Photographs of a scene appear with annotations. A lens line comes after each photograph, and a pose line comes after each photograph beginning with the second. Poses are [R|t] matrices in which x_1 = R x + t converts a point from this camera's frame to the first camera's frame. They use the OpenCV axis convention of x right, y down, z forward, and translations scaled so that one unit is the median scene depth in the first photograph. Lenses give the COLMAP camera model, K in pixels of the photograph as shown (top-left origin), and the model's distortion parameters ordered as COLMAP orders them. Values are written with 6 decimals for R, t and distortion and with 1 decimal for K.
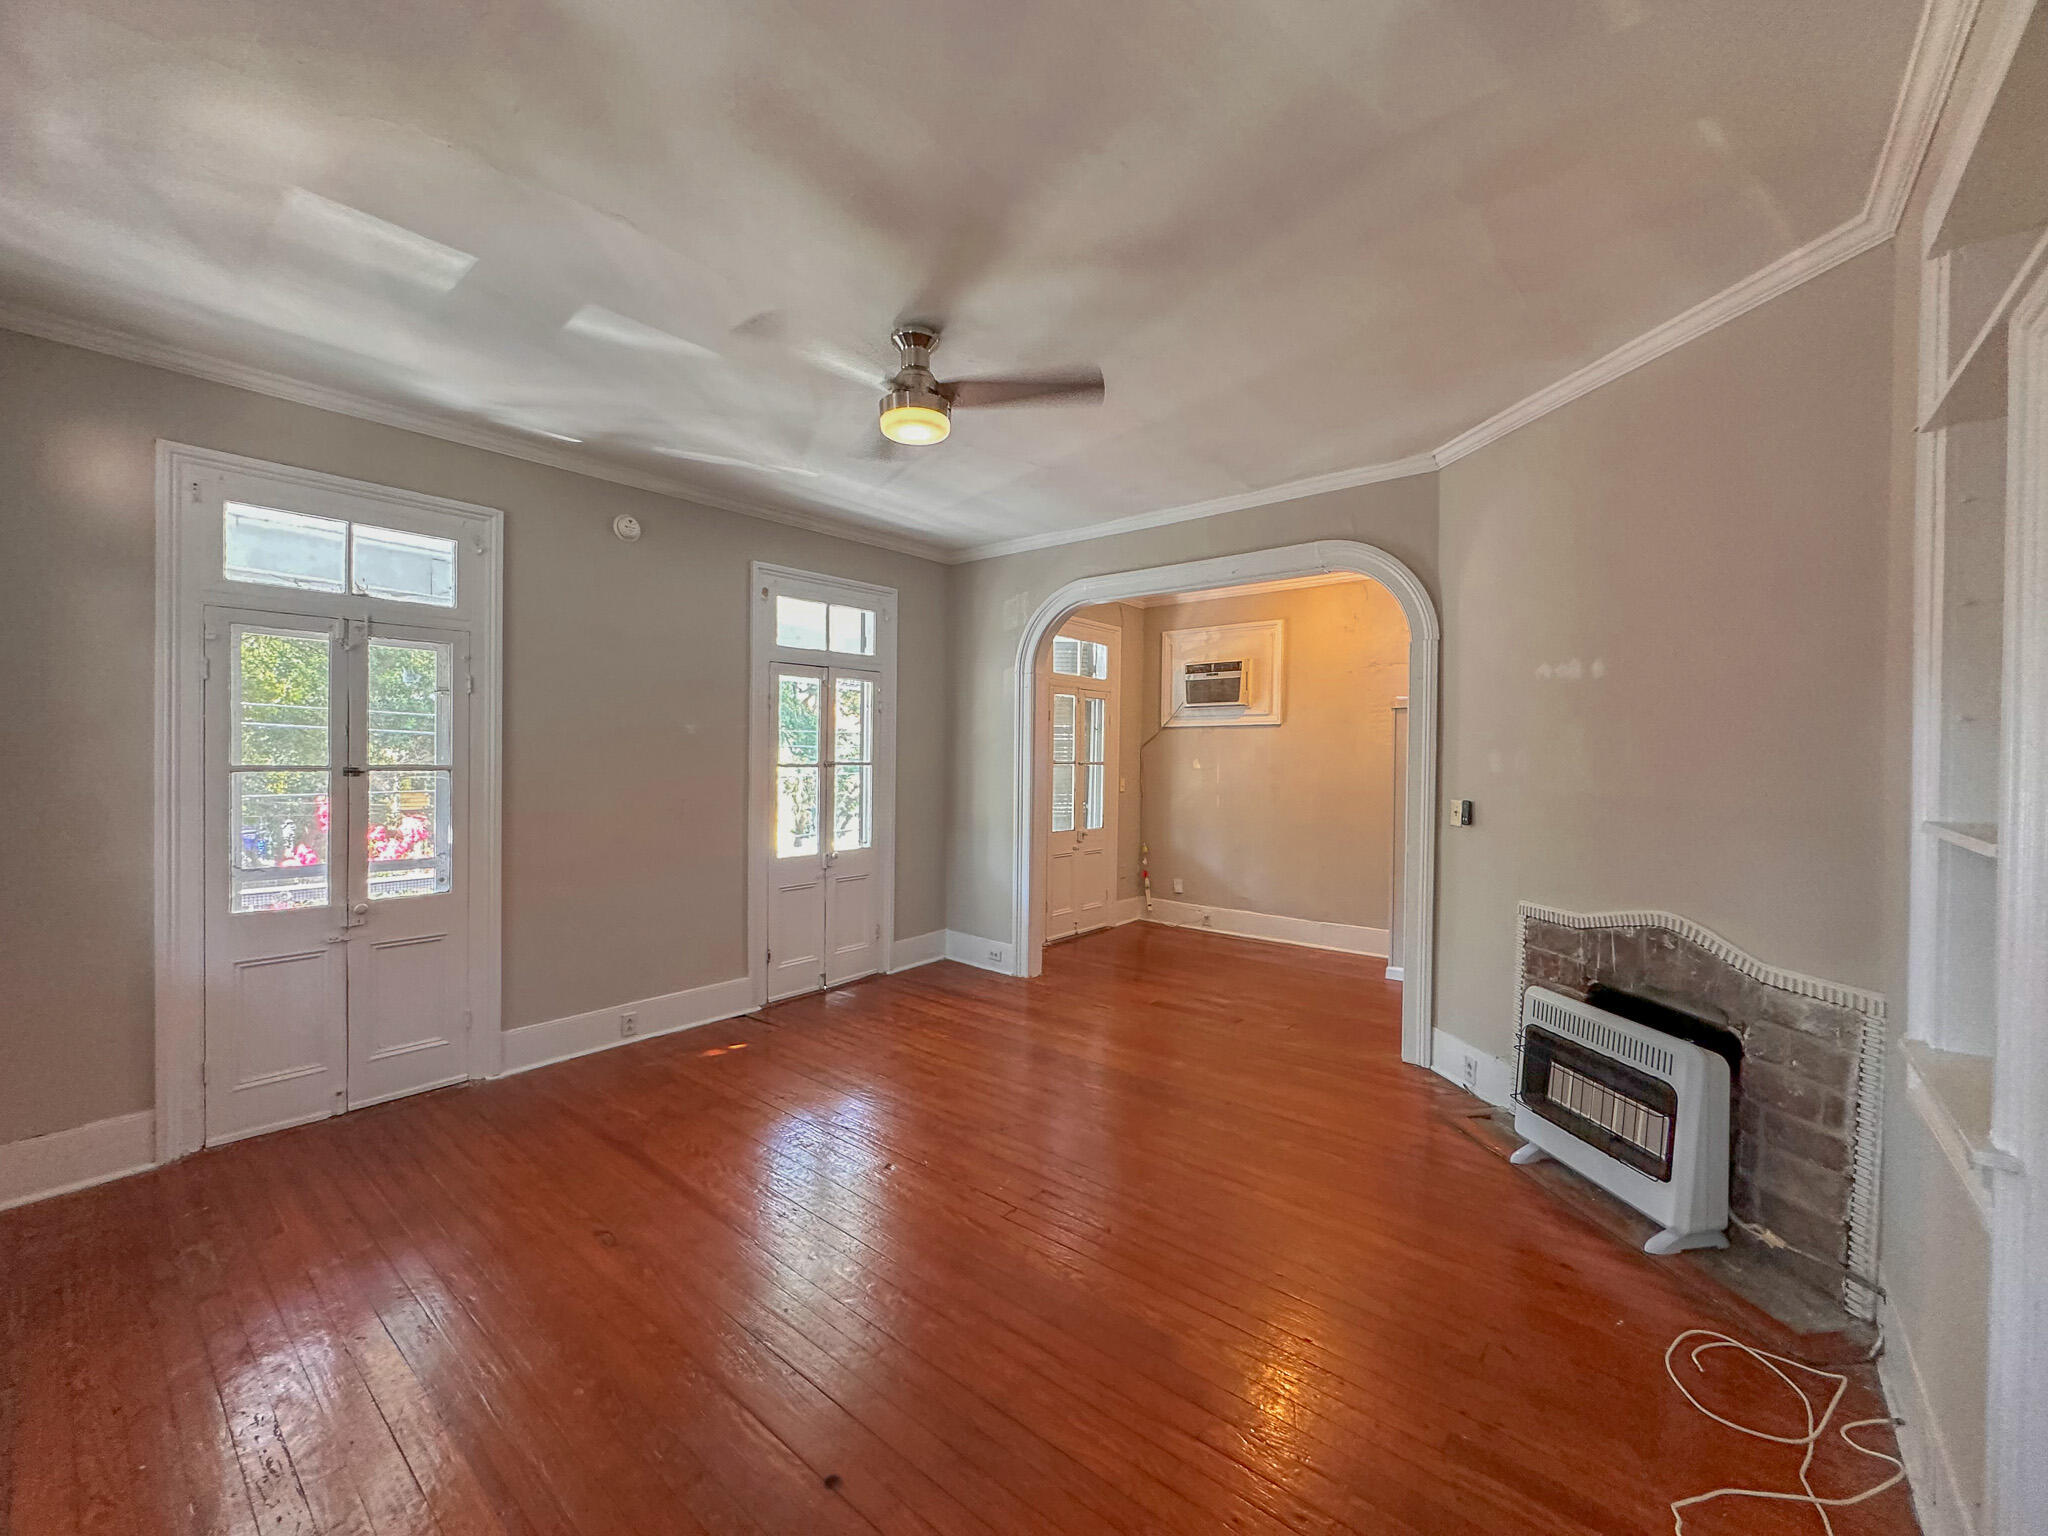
lens RADIAL K [[835.7, 0, 1025.3], [0, 835.7, 764.3], [0, 0, 1]] dist [-0.004185, 0.000355]
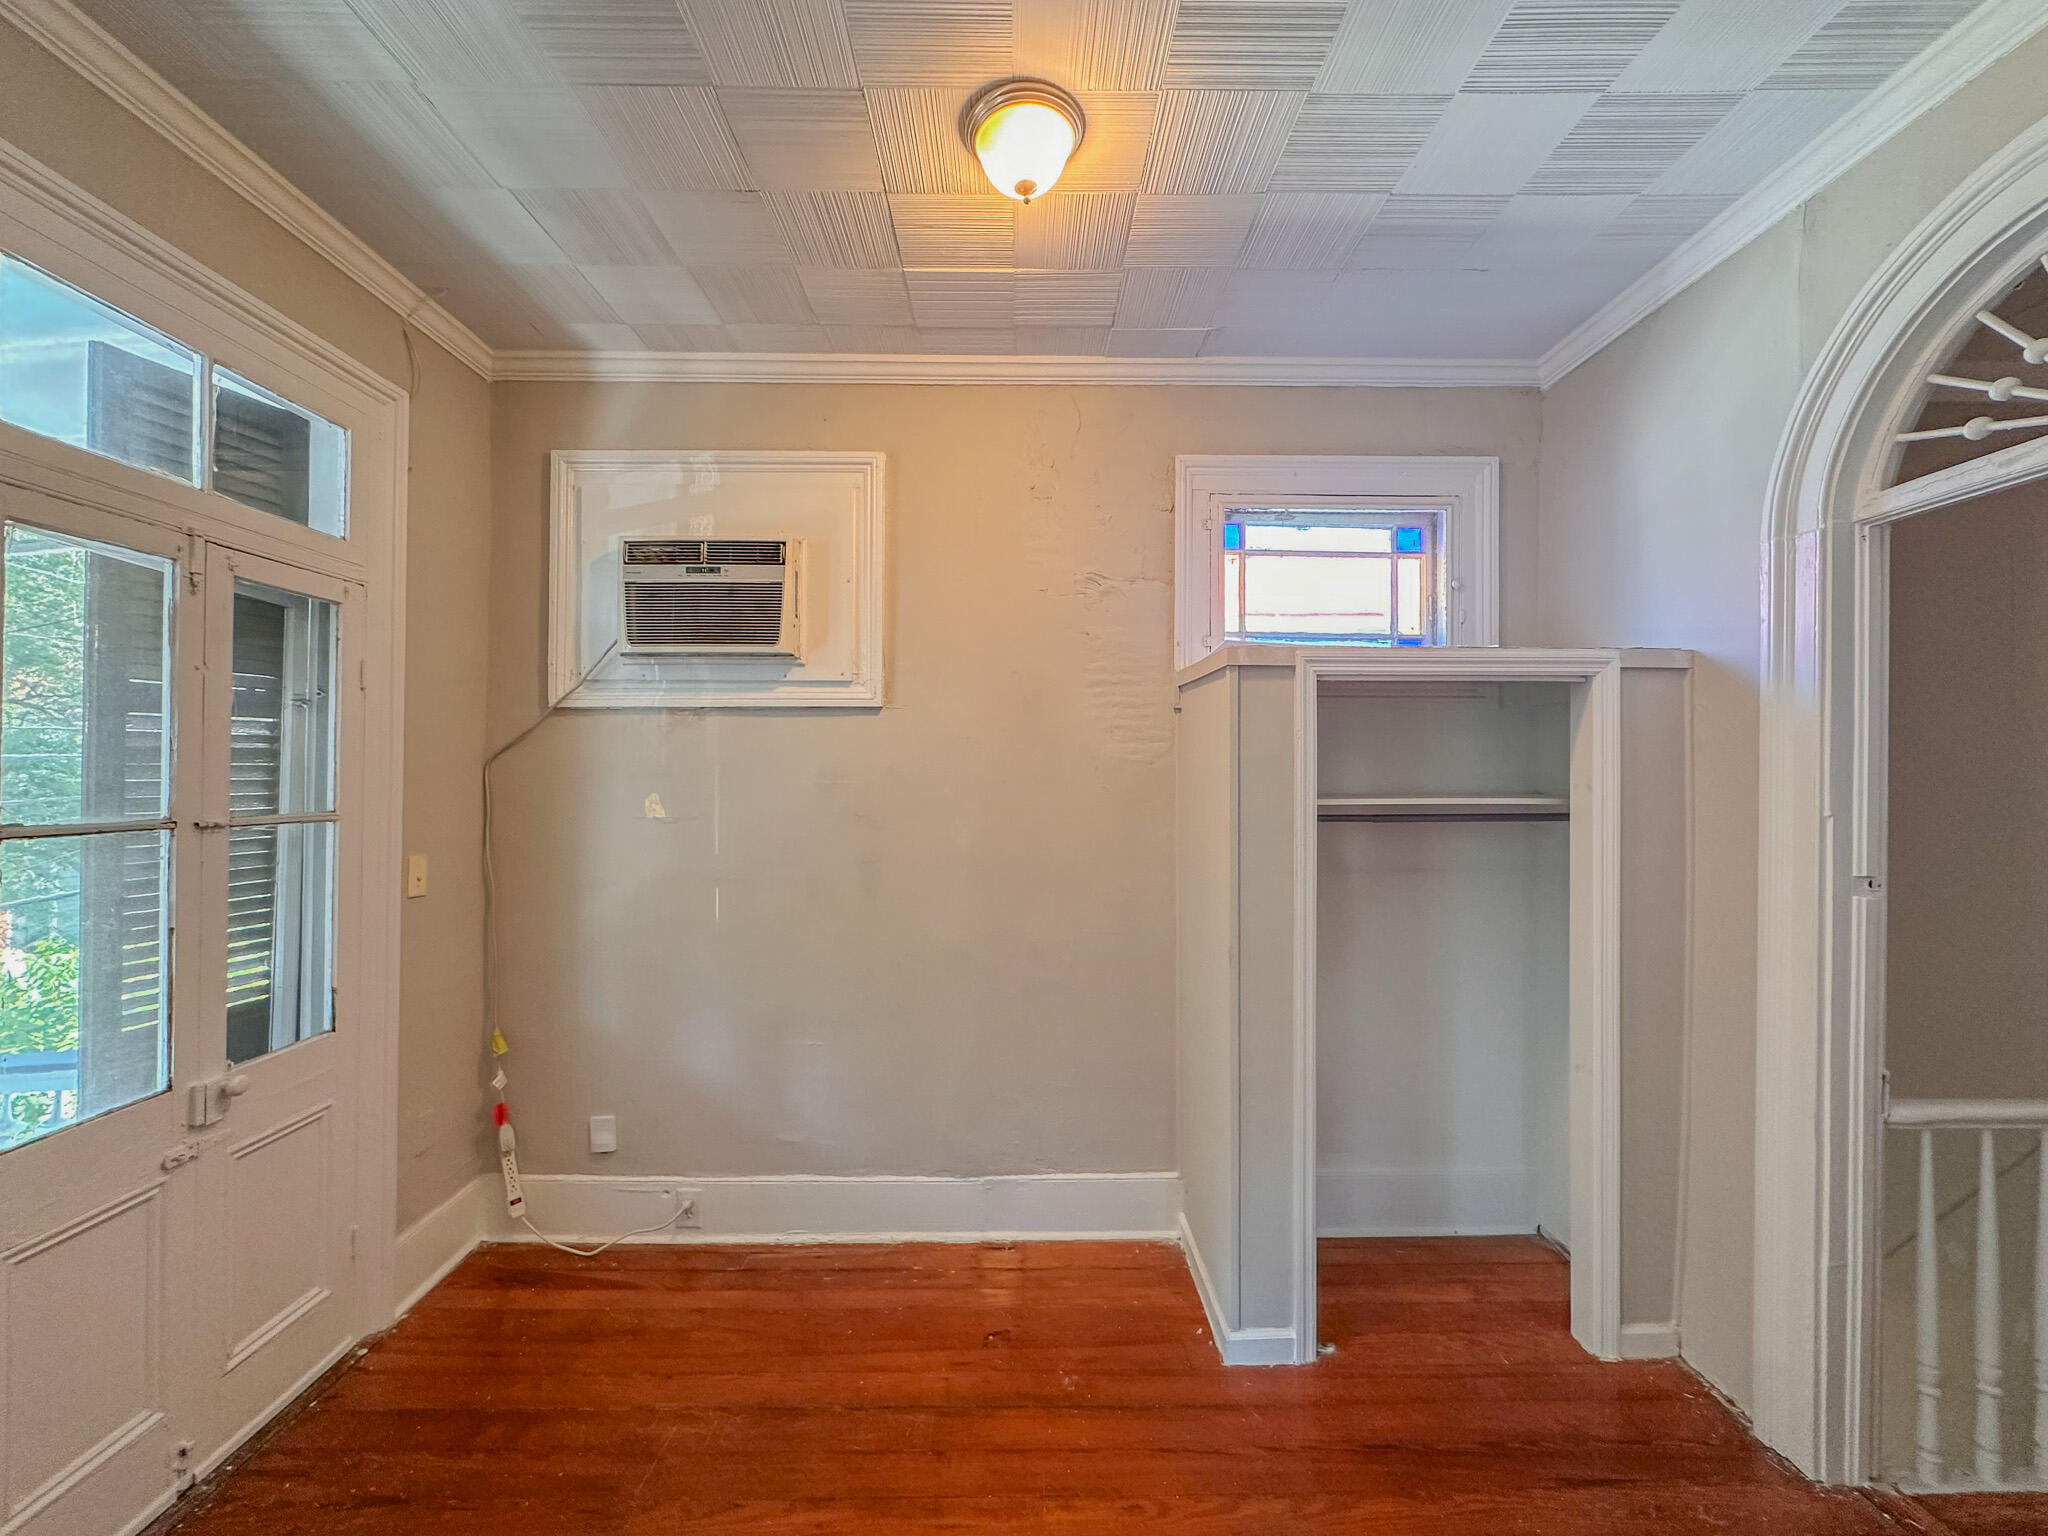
lens RADIAL K [[835.7, 0, 1029.4], [0, 835.7, 755.8], [0, 0, 1]] dist [-0.004185, 0.000355]
pose [[0.766553, -0.003725, 0.642170, 0.090750], [0.008010, 0.999961, -0.003761, -0.019958], [-0.642131, 0.008027, 0.766553, 0.594190]]
